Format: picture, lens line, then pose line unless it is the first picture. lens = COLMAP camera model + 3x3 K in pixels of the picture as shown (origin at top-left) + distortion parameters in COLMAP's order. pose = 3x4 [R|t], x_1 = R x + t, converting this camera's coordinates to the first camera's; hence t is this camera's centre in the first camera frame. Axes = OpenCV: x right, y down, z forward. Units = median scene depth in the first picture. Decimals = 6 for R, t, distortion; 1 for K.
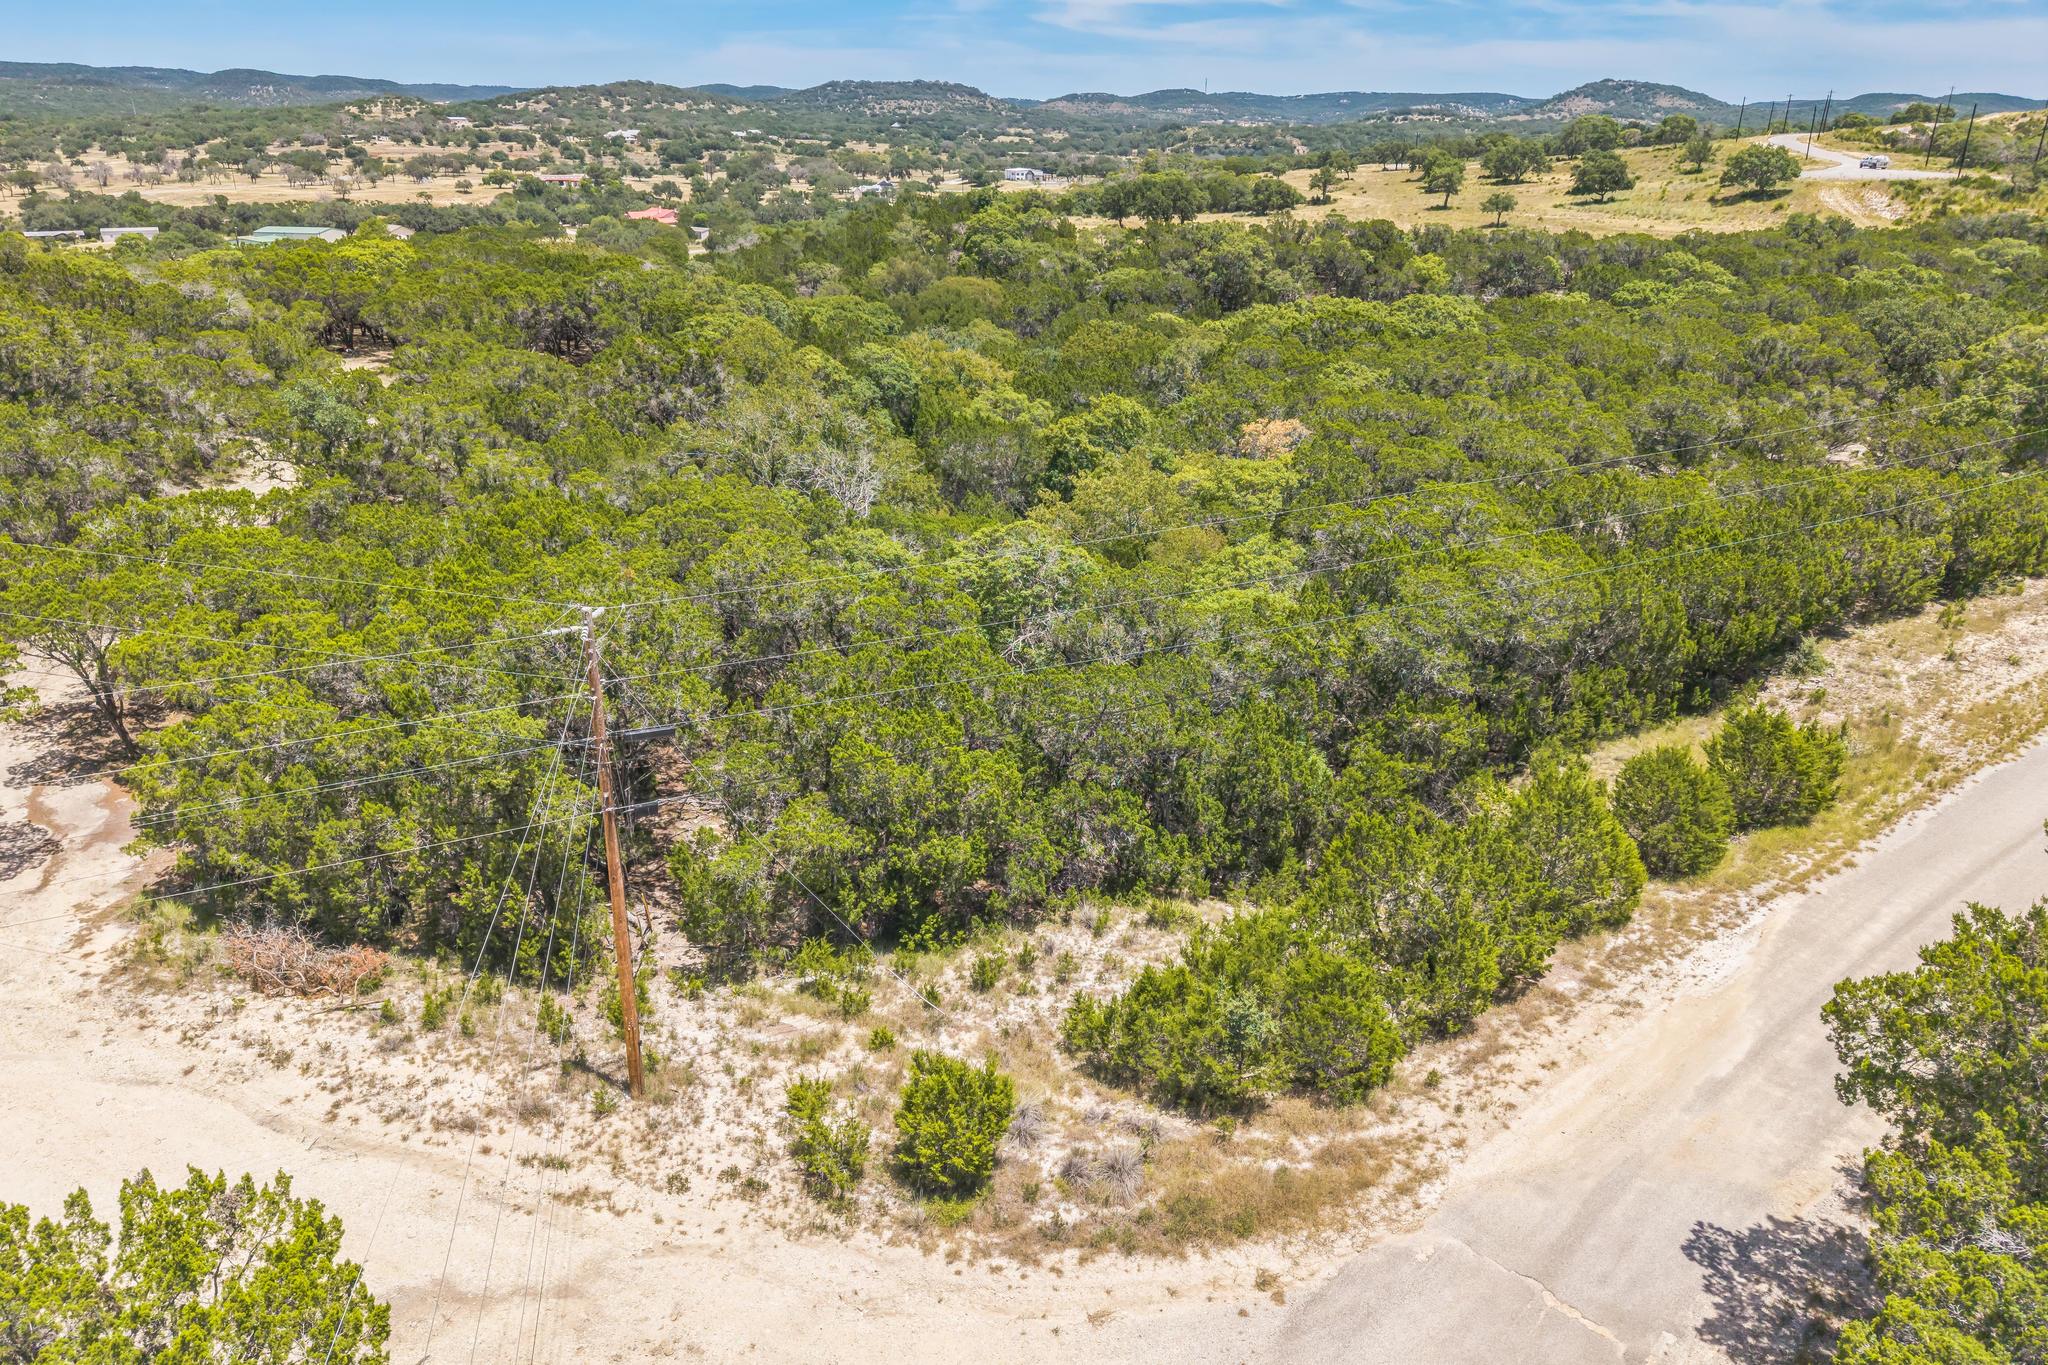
lens RADIAL K [[1387.5, 0, 1027.7], [0, 1387.5, 668.8], [0, 0, 1]] dist [0.020978, -0.017982]
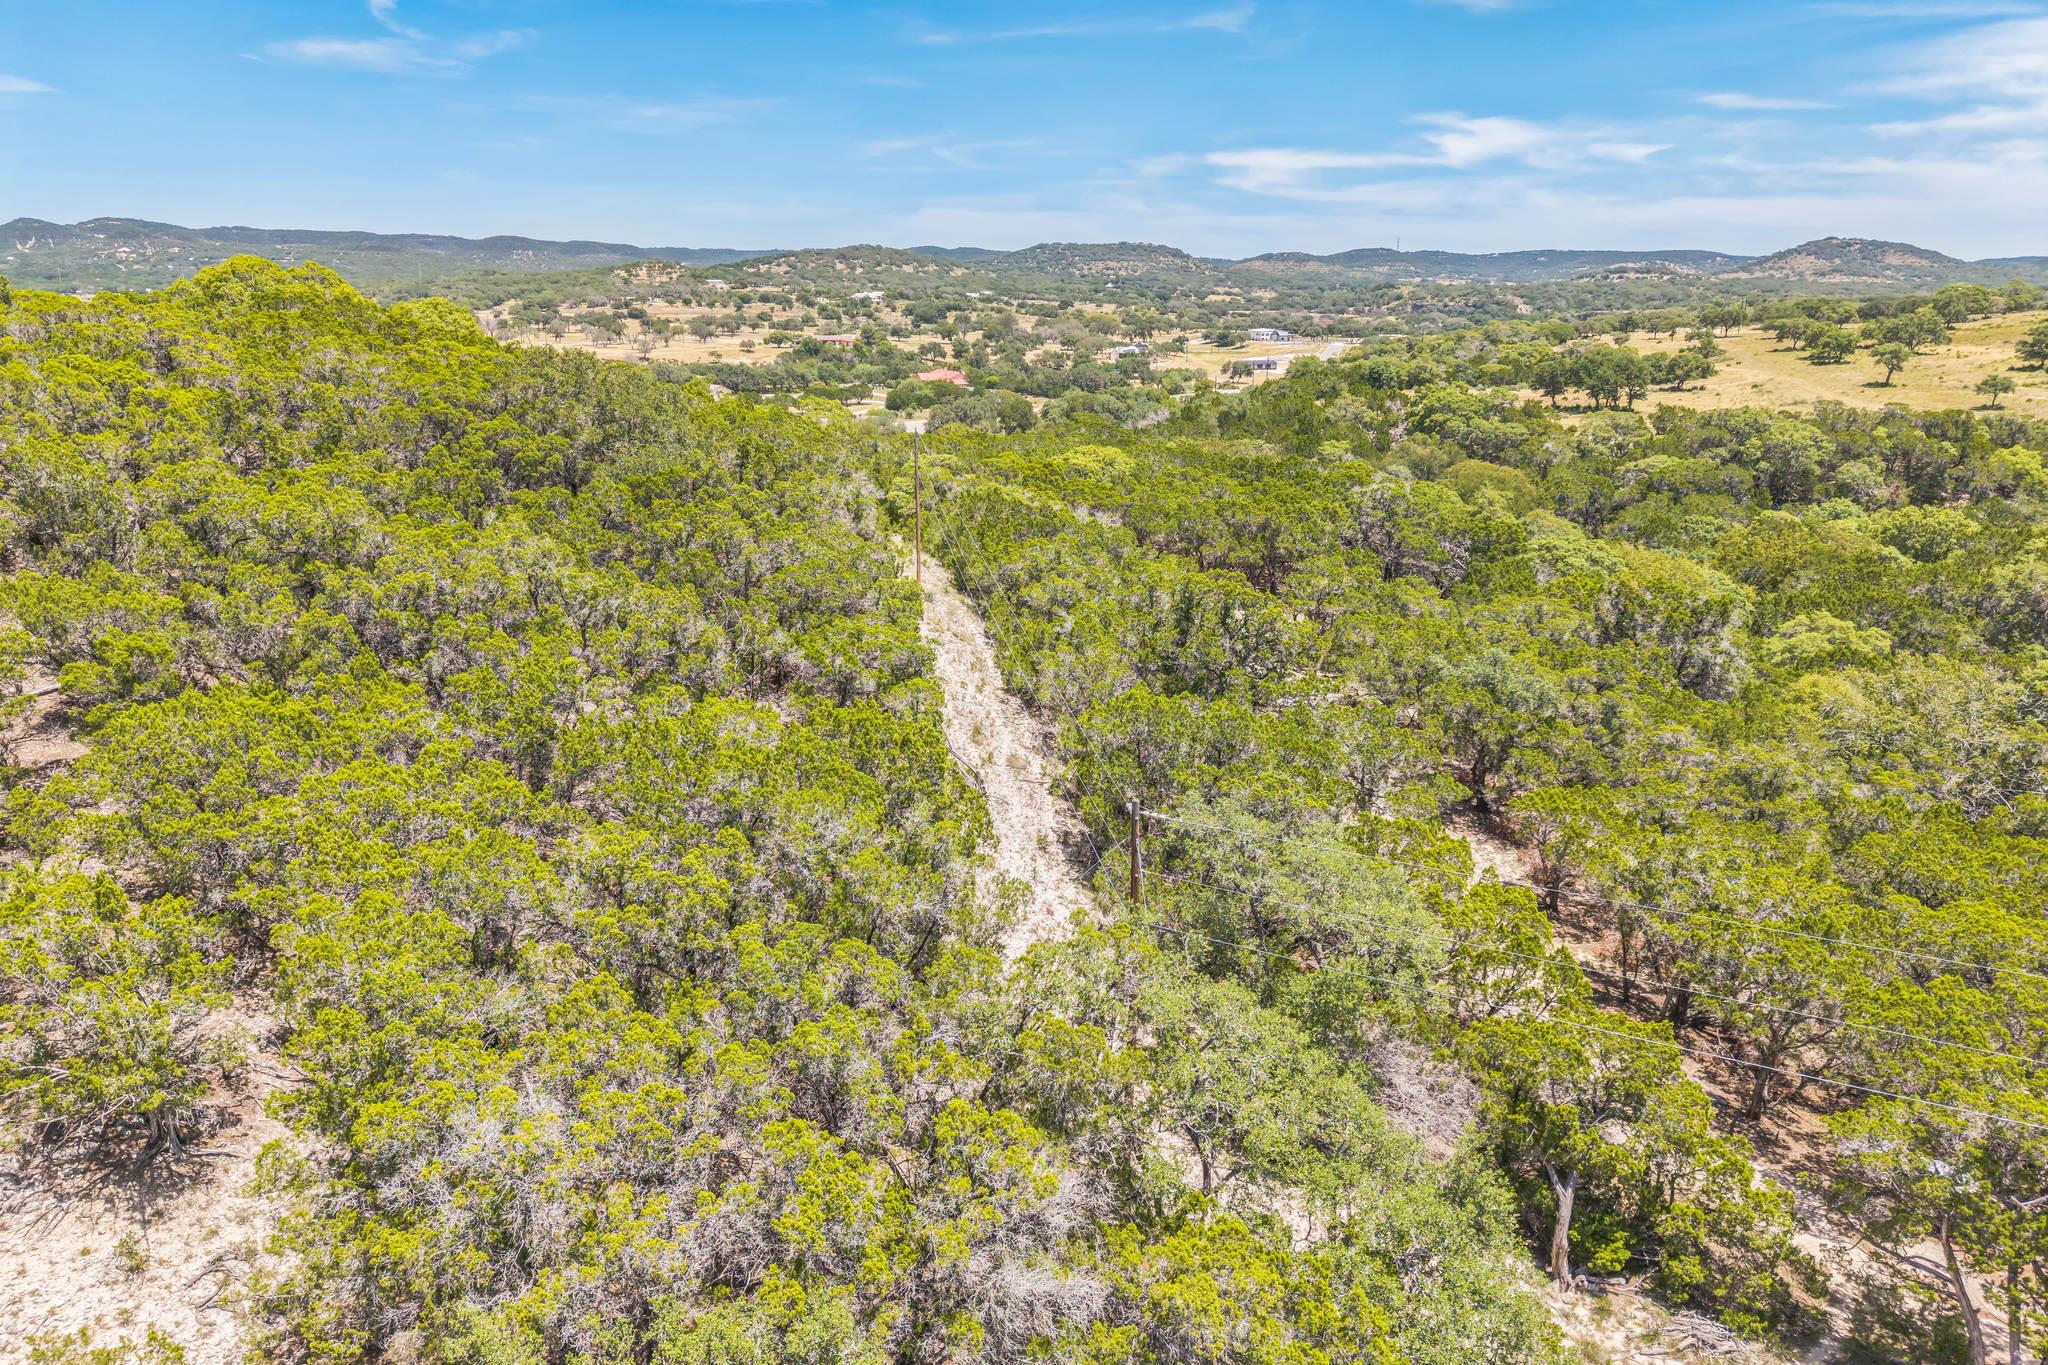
lens RADIAL K [[1387.5, 0, 1028.6], [0, 1387.5, 671.3], [0, 0, 1]] dist [0.020978, -0.017982]
pose [[0.992339, 0.031892, -0.119355, -1.320985], [-0.043600, 0.994348, -0.096809, -0.166552], [0.115593, 0.101272, 0.988121, 0.126721]]
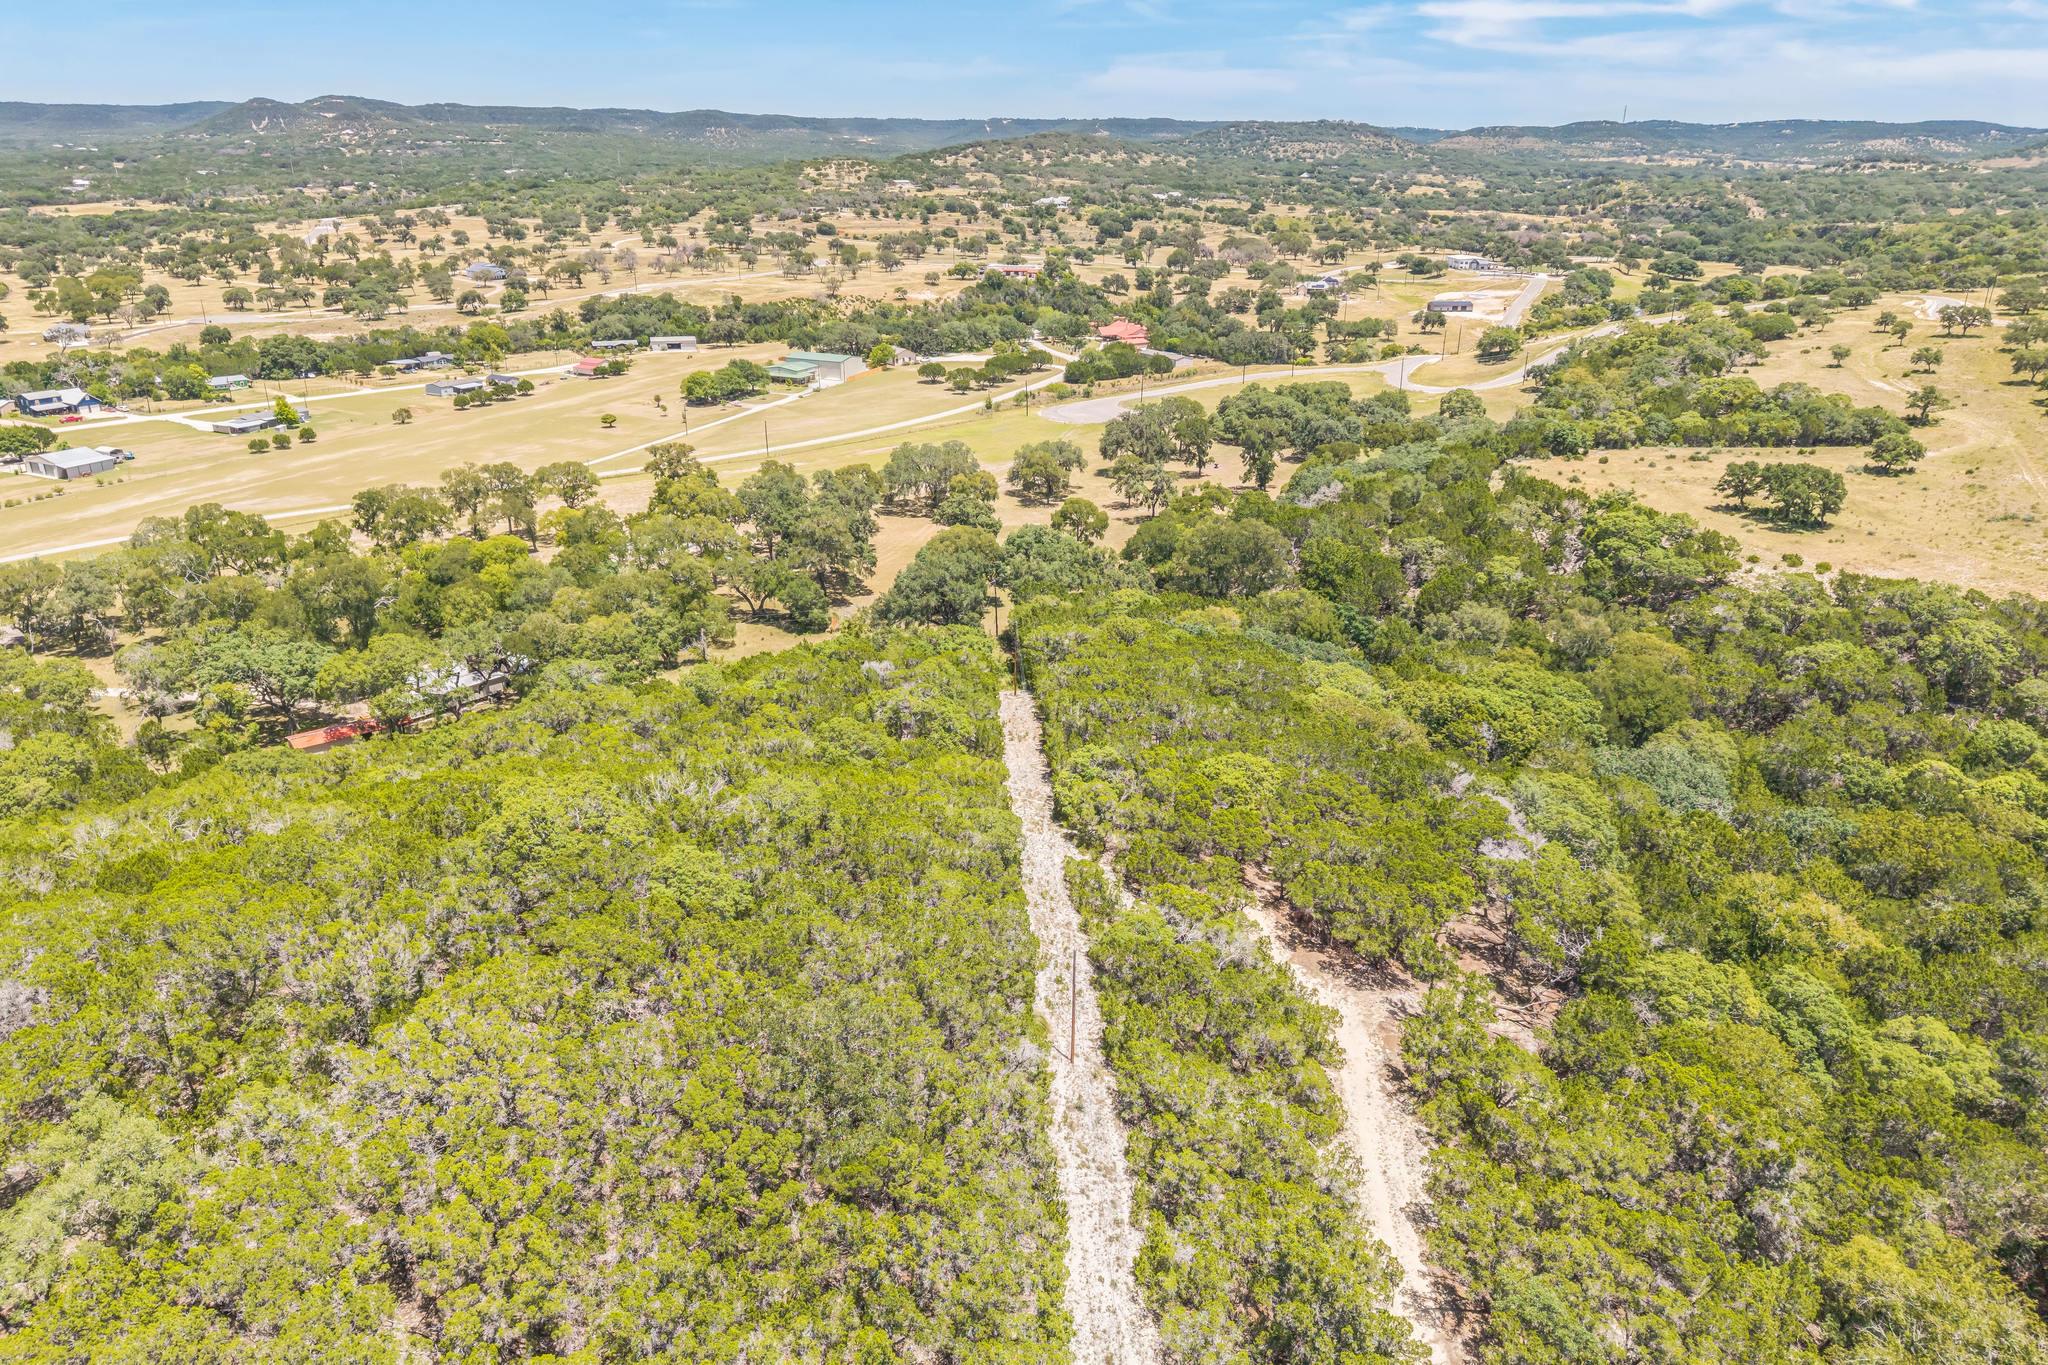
lens RADIAL K [[1387.5, 0, 1026.9], [0, 1387.5, 676.4], [0, 0, 1]] dist [0.020978, -0.017982]
pose [[0.967975, 0.090407, -0.234204, -1.300382], [-0.092092, 0.995743, 0.003756, -1.203903], [0.233546, 0.017933, 0.972180, -0.282528]]
